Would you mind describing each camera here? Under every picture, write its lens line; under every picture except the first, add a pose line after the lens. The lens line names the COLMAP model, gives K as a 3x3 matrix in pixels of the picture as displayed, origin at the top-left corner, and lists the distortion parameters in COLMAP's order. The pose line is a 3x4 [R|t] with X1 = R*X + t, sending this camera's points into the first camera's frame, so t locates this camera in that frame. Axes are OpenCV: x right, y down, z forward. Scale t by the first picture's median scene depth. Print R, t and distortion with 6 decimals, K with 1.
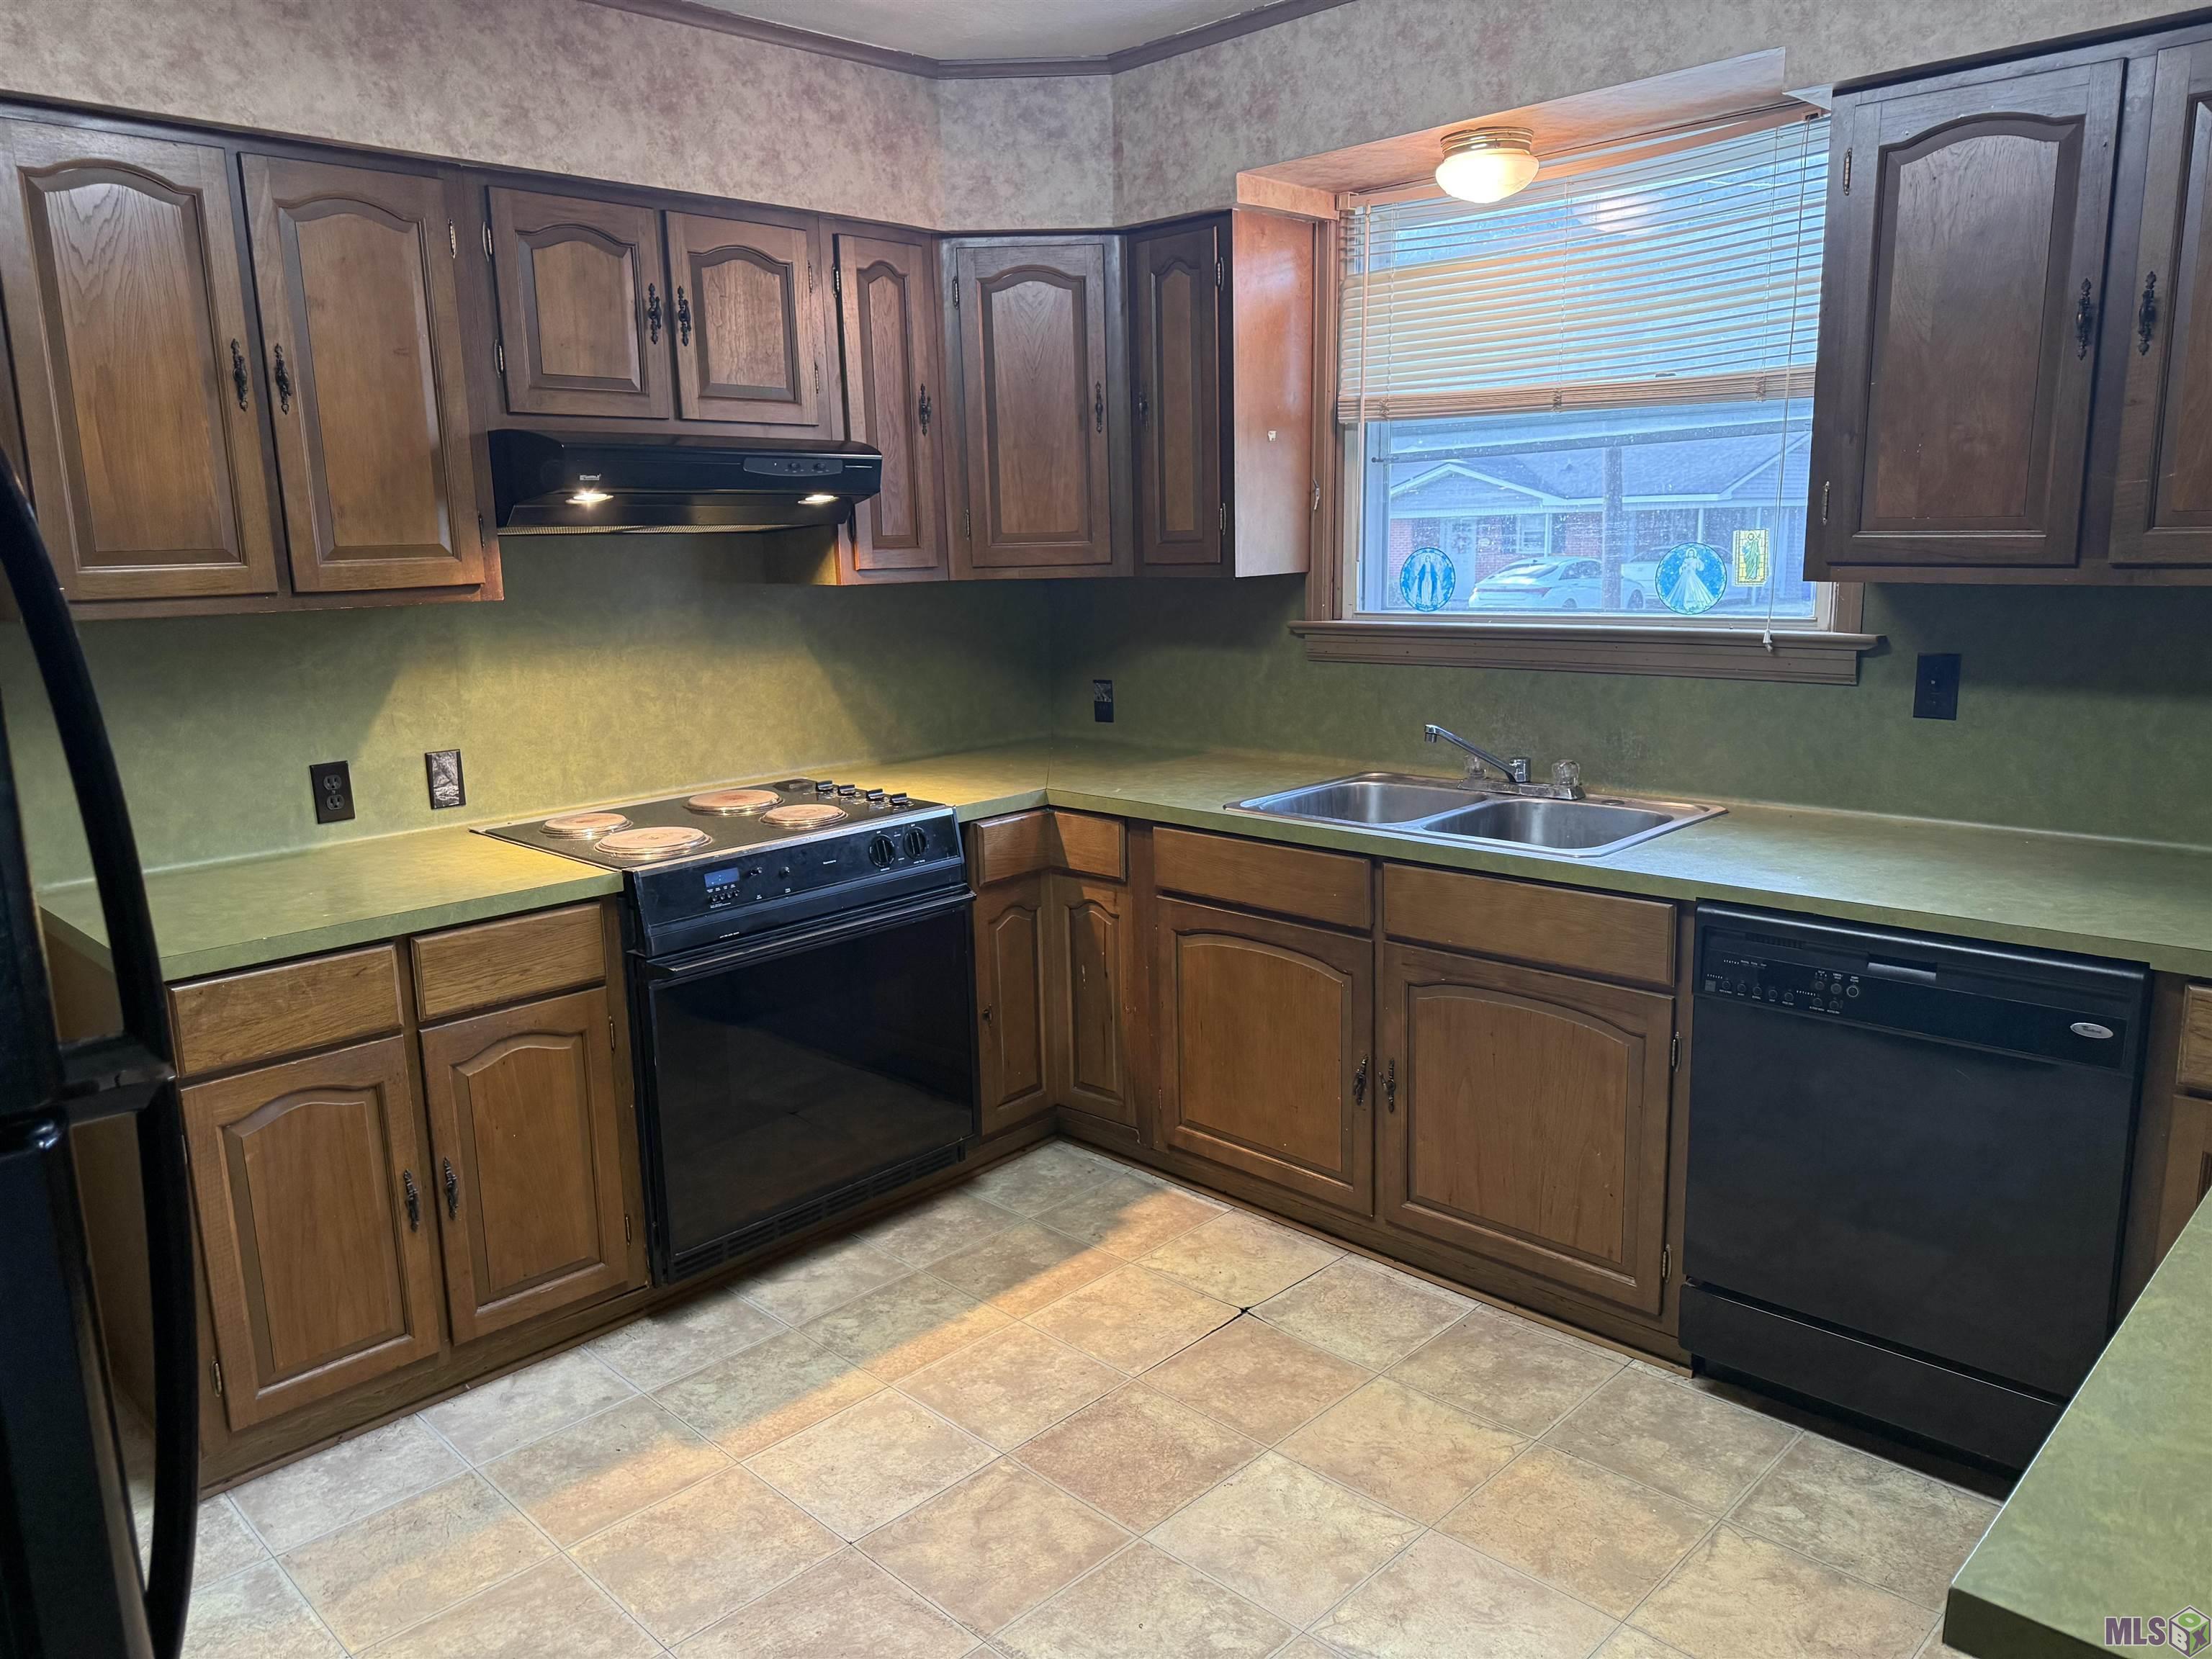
lens RADIAL K [[1555.8, 0, 1099.7], [0, 1555.8, 835.8], [0, 0, 1]] dist [0.113383, -0.145945]
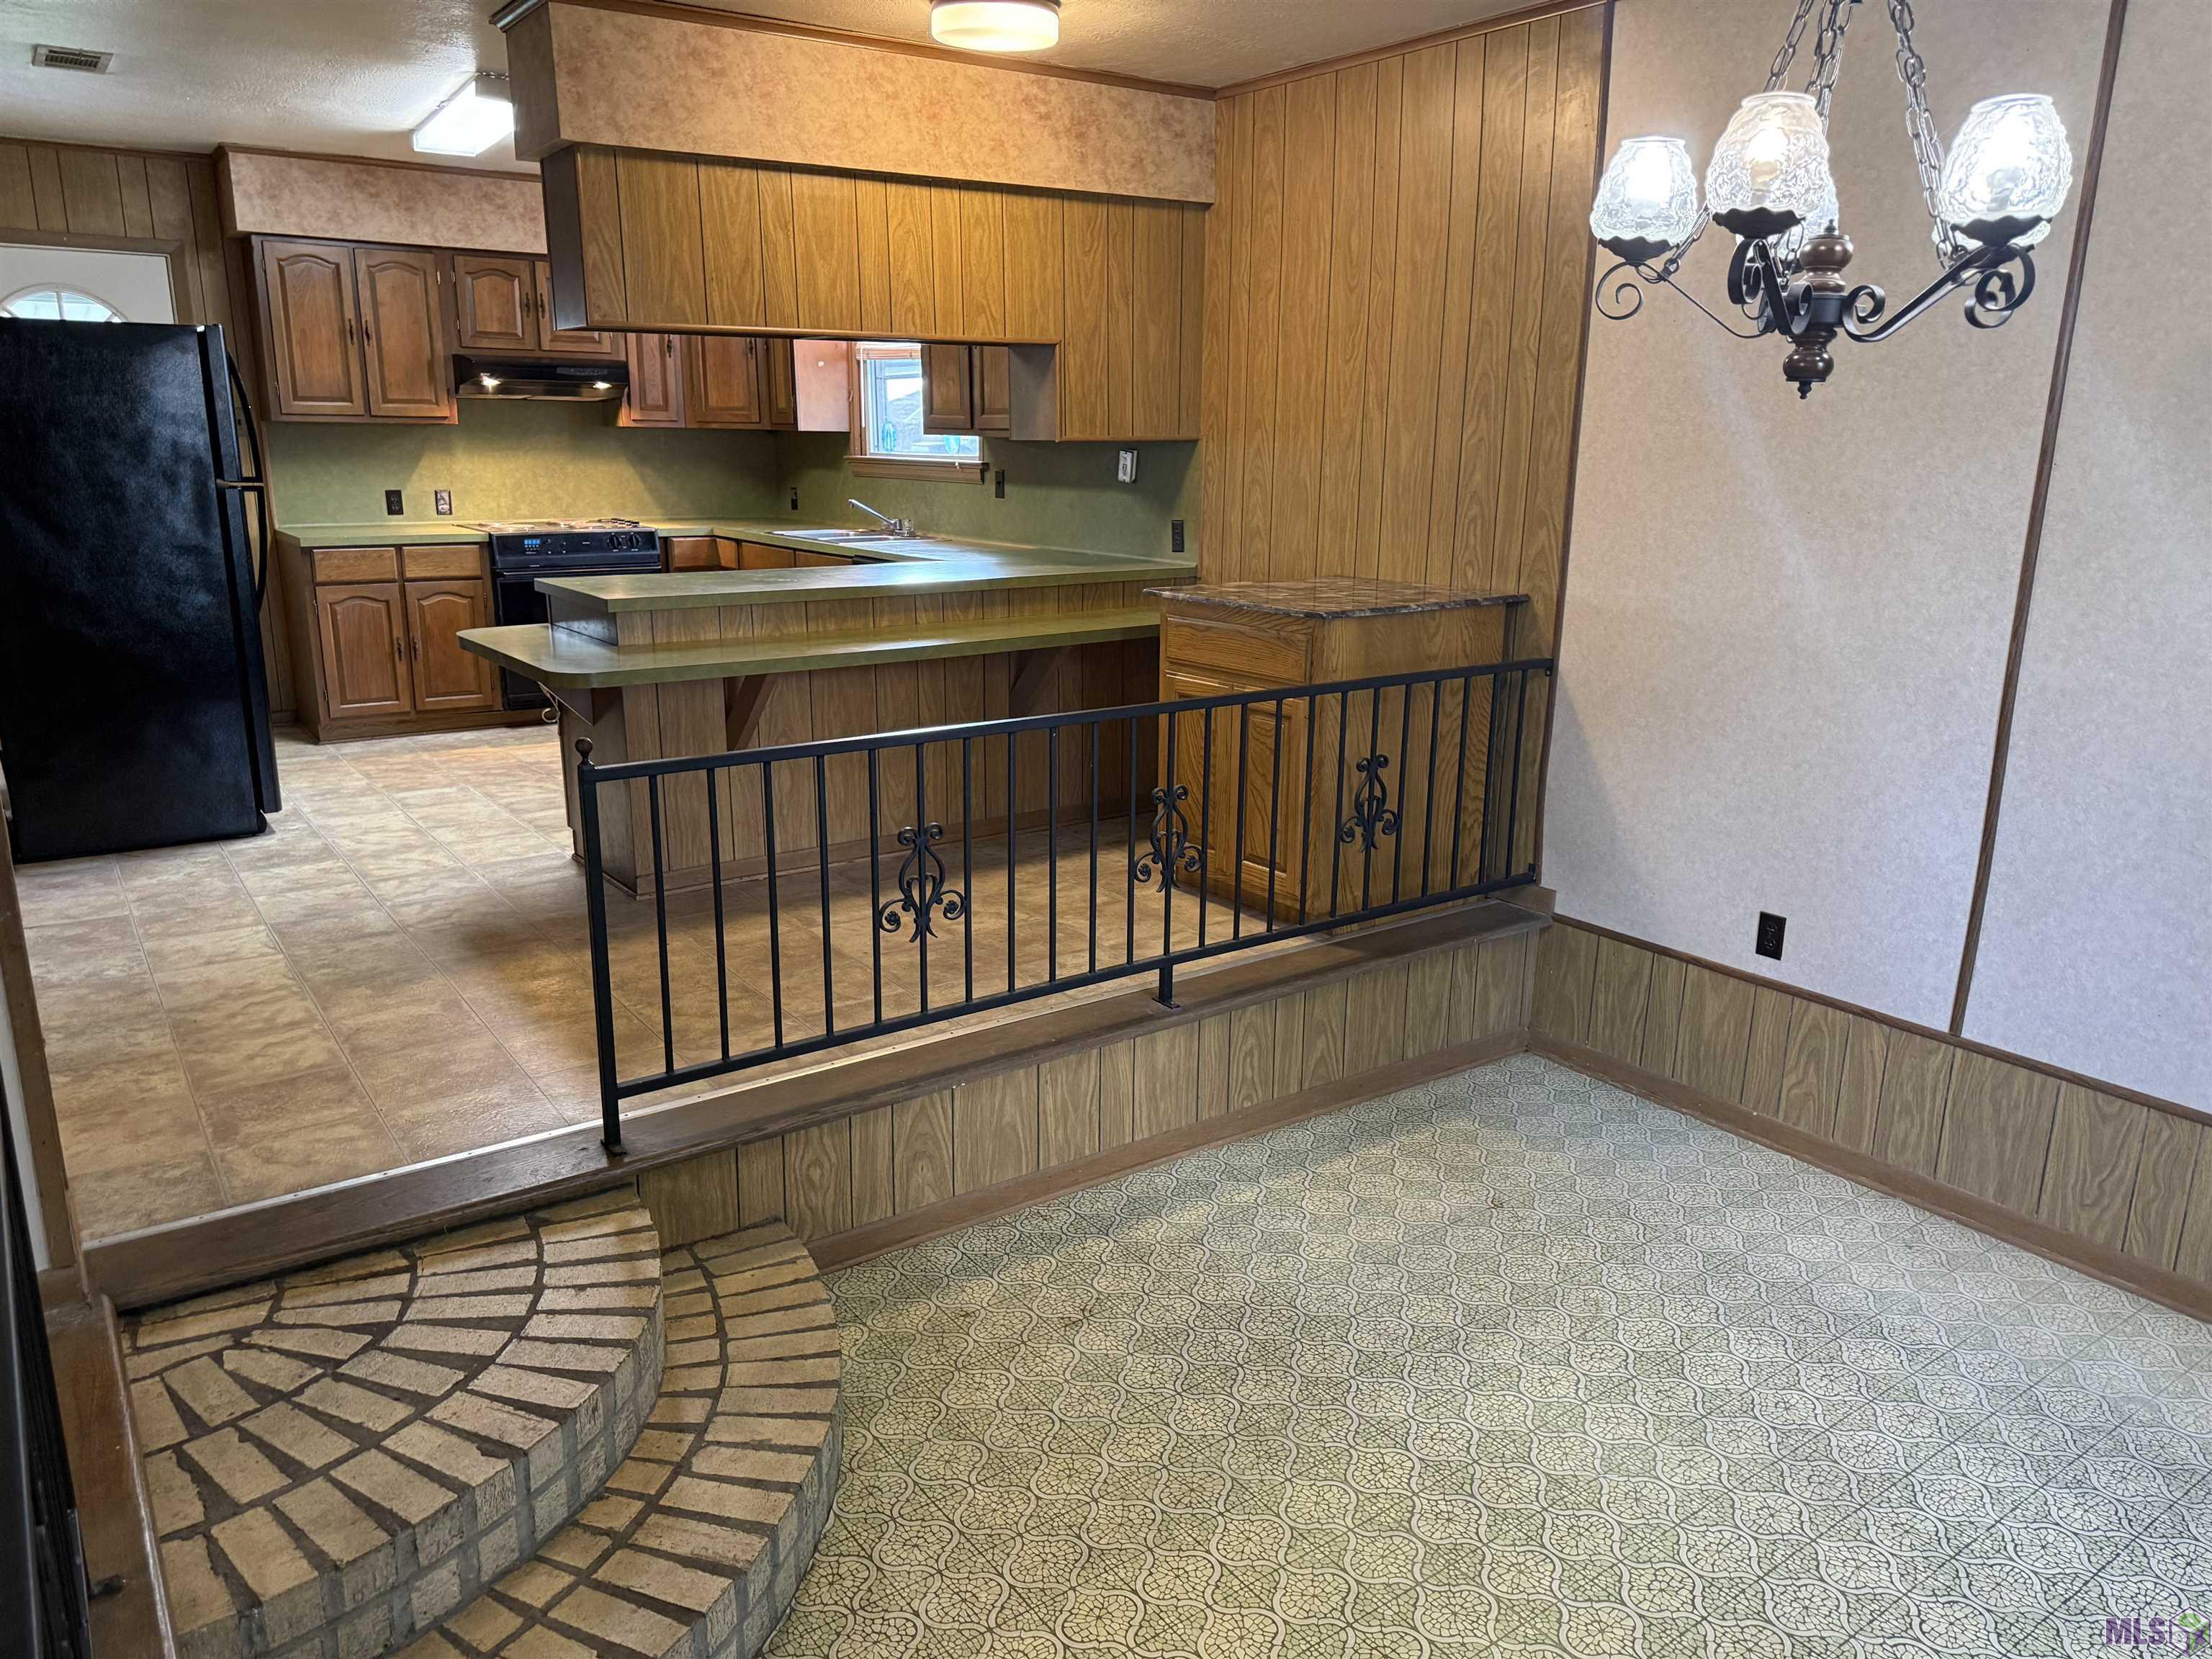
lens RADIAL K [[1578.1, 0, 1098.9], [0, 1578.1, 827.3], [0, 0, 1]] dist [0.055557, -0.059449]
pose [[0.983351, 0.076628, -0.164771, 1.063433], [-0.068509, 0.996166, 0.054413, 0.273605], [0.168308, -0.042218, 0.984830, -1.300266]]
